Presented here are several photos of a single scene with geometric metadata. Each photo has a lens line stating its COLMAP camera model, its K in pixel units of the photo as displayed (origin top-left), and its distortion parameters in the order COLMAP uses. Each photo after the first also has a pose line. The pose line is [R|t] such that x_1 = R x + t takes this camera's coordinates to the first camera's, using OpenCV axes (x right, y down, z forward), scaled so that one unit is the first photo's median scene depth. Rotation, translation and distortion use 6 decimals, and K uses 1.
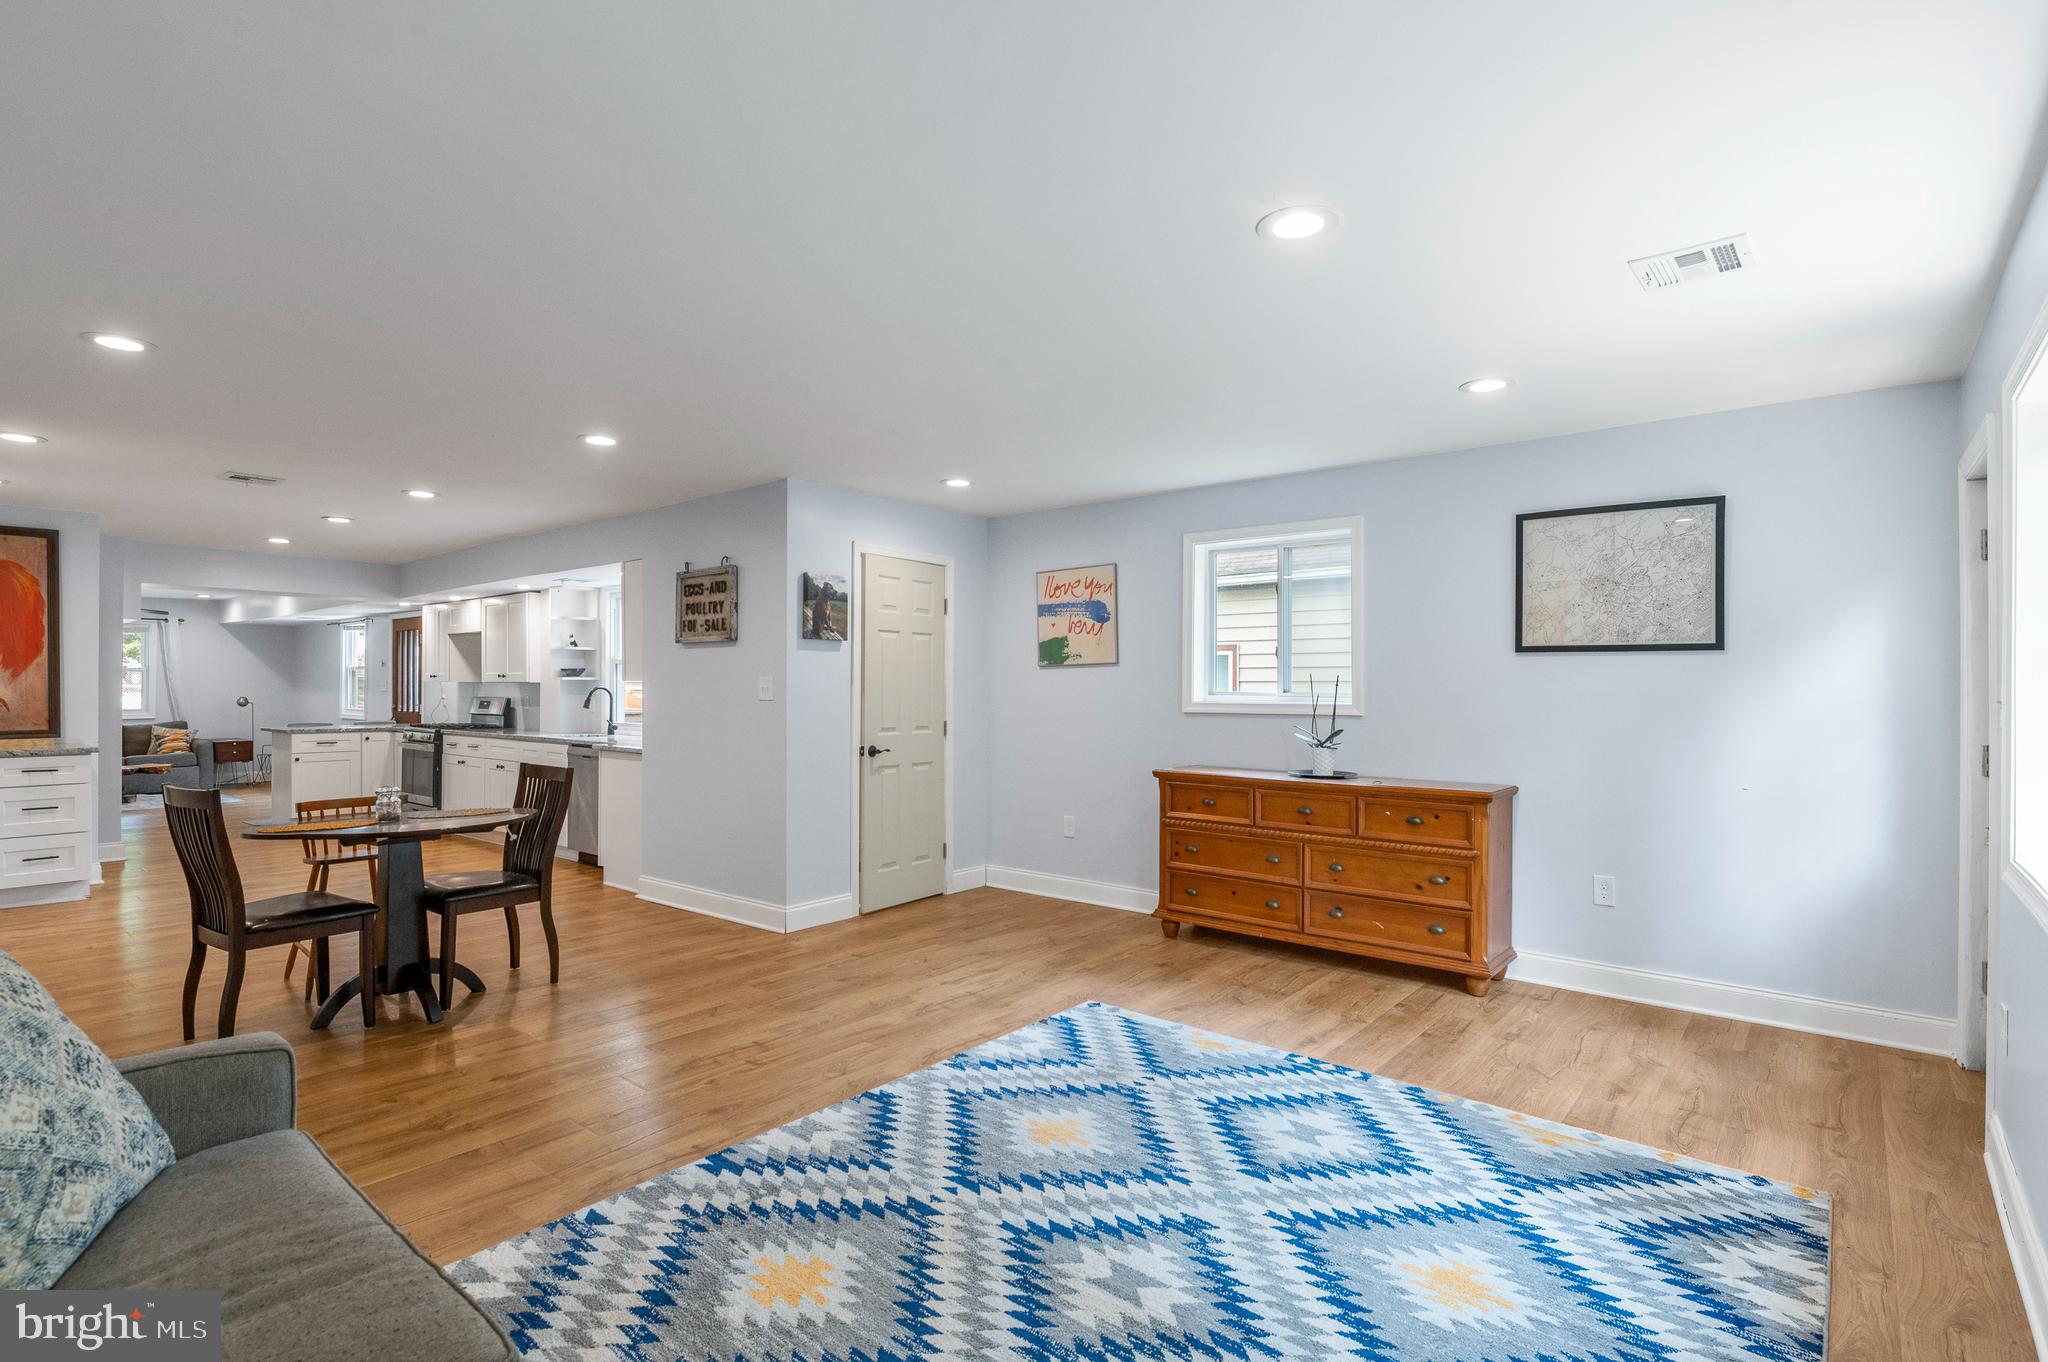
lens RADIAL K [[991.8, 0, 1009.2], [0, 991.8, 685.8], [0, 0, 1]] dist [-0.000326, -0.001515]
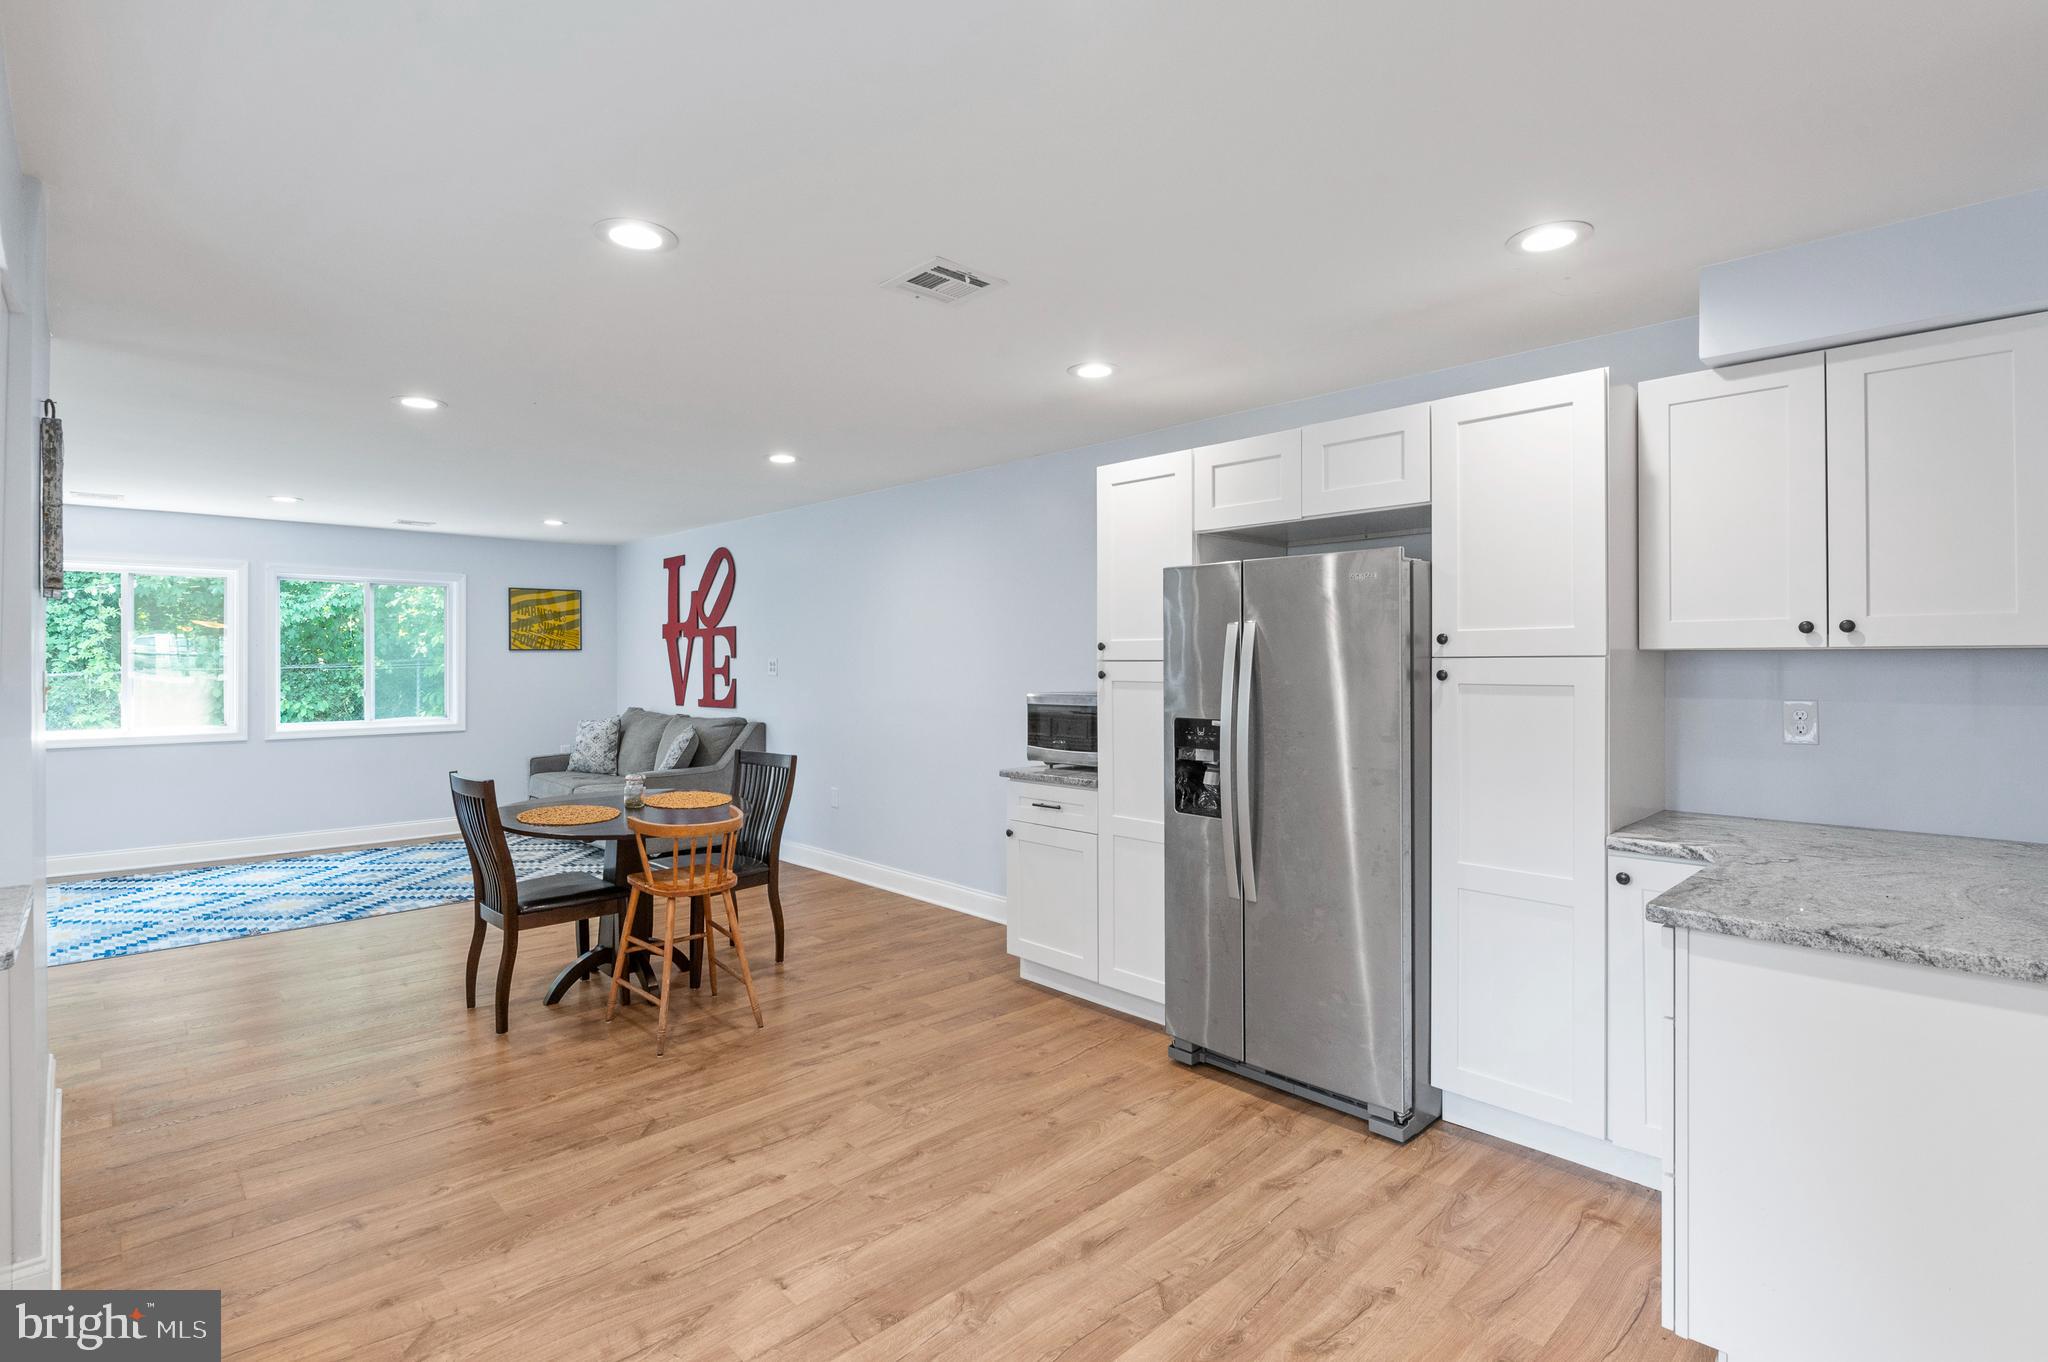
lens RADIAL K [[991.6, 0, 1005.6], [0, 991.6, 656.6], [0, 0, 1]] dist [0.000022, 0.000005]
pose [[-0.993008, -0.001338, 0.118041, -1.042192], [-0.001970, 0.999984, -0.005230, -0.016797], [-0.118032, -0.005426, -0.992995, 1.830669]]
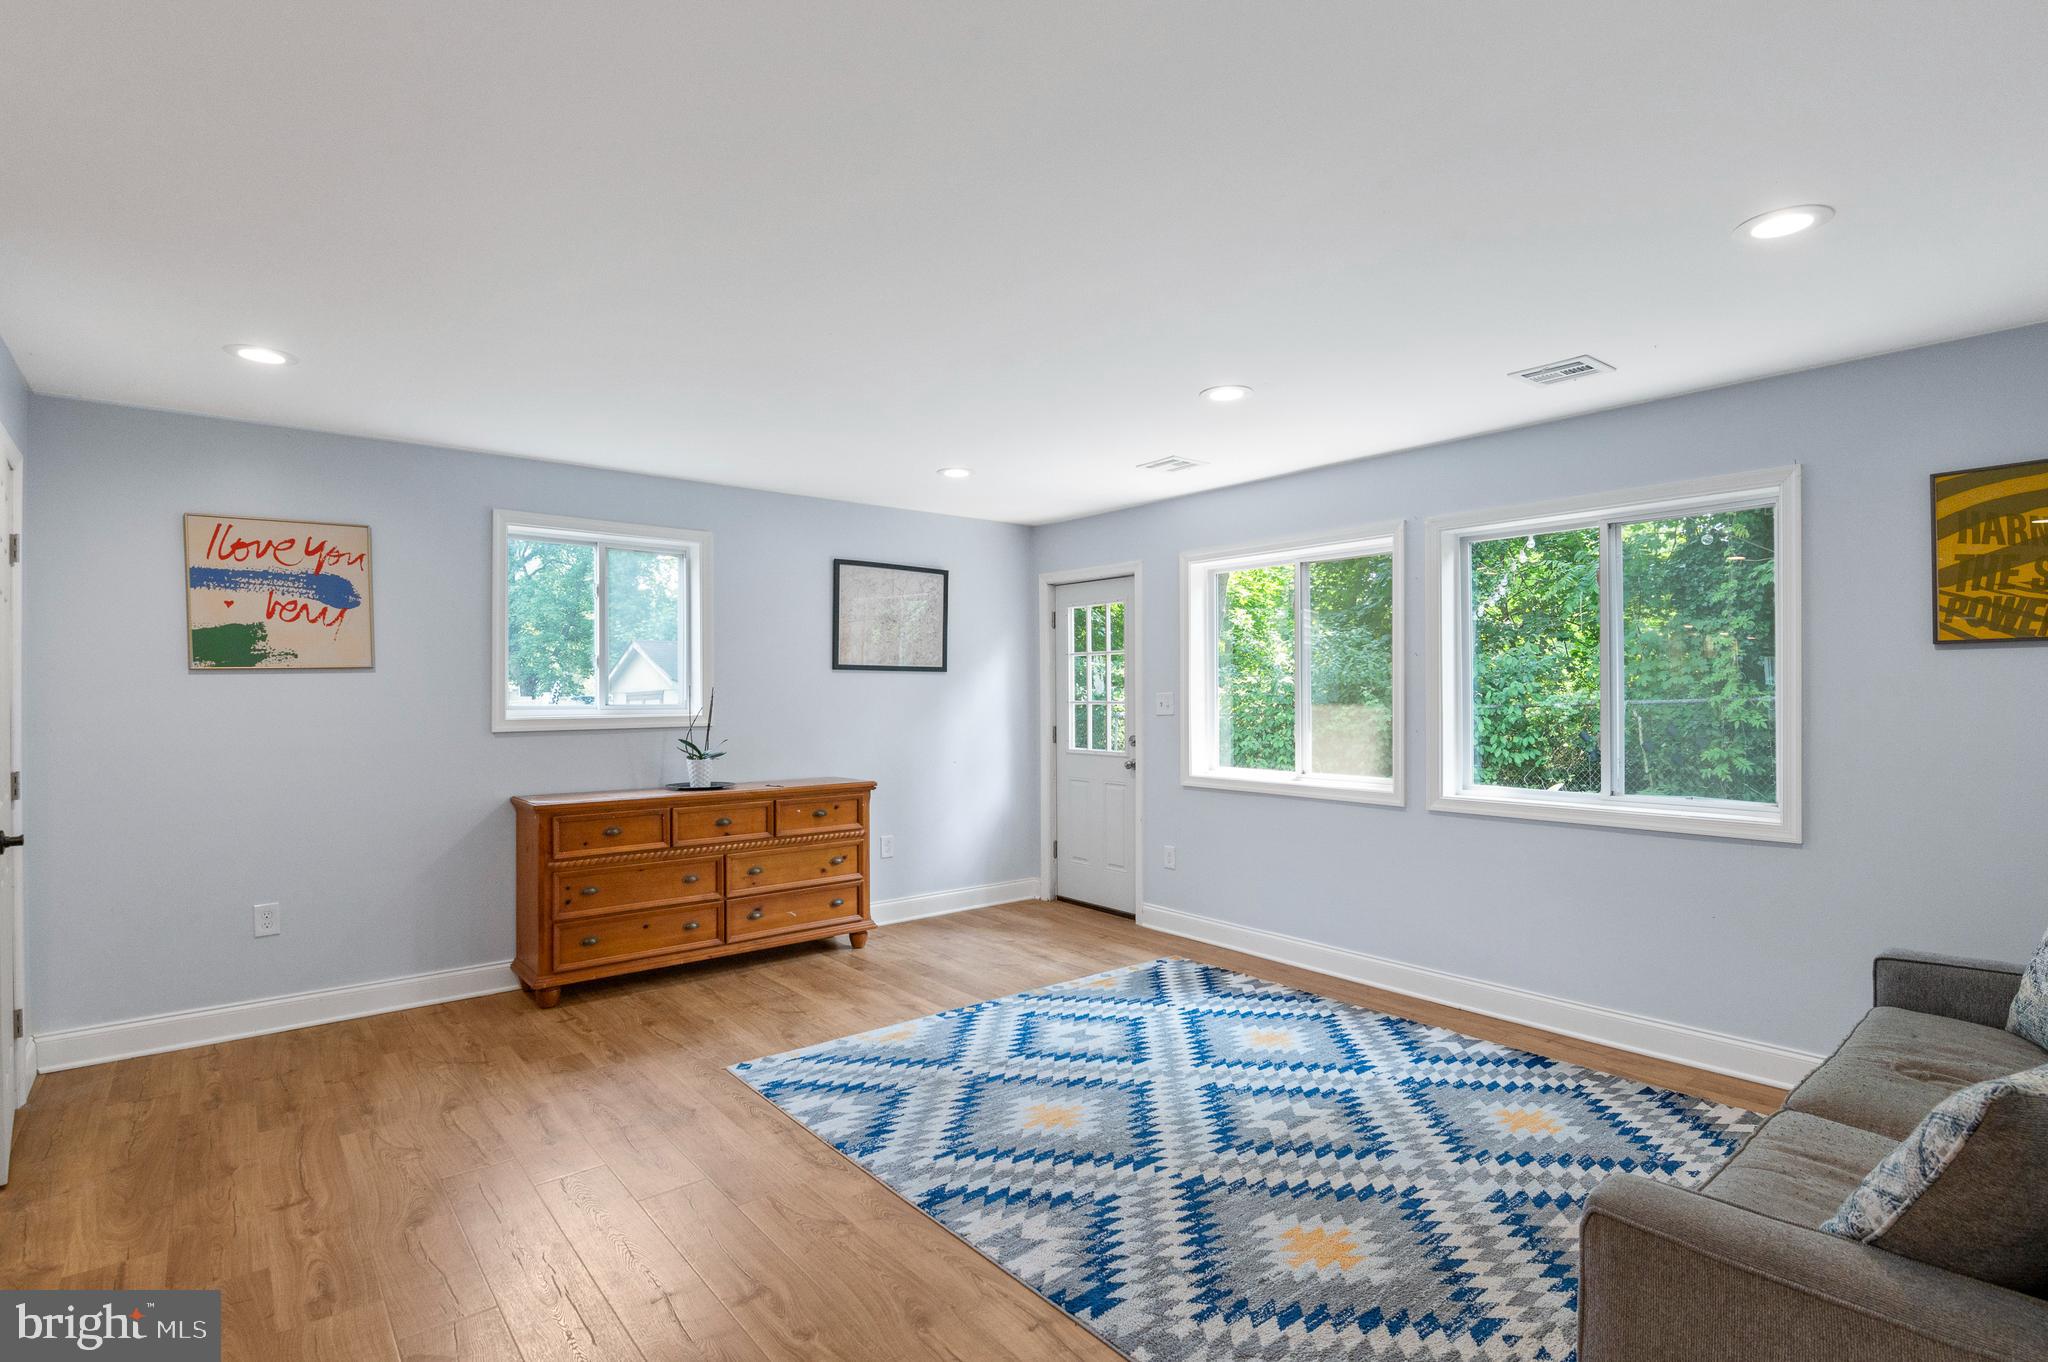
lens RADIAL K [[979.3, 0, 1024.0], [0, 979.3, 681.0], [0, 0, 1]] dist [-0.001610, -0.001054]
pose [[0.173393, 0.008134, 0.984819, -0.661587], [0.003774, 0.999953, -0.008923, -0.007084], [-0.984845, 0.005264, 0.173355, 0.558372]]
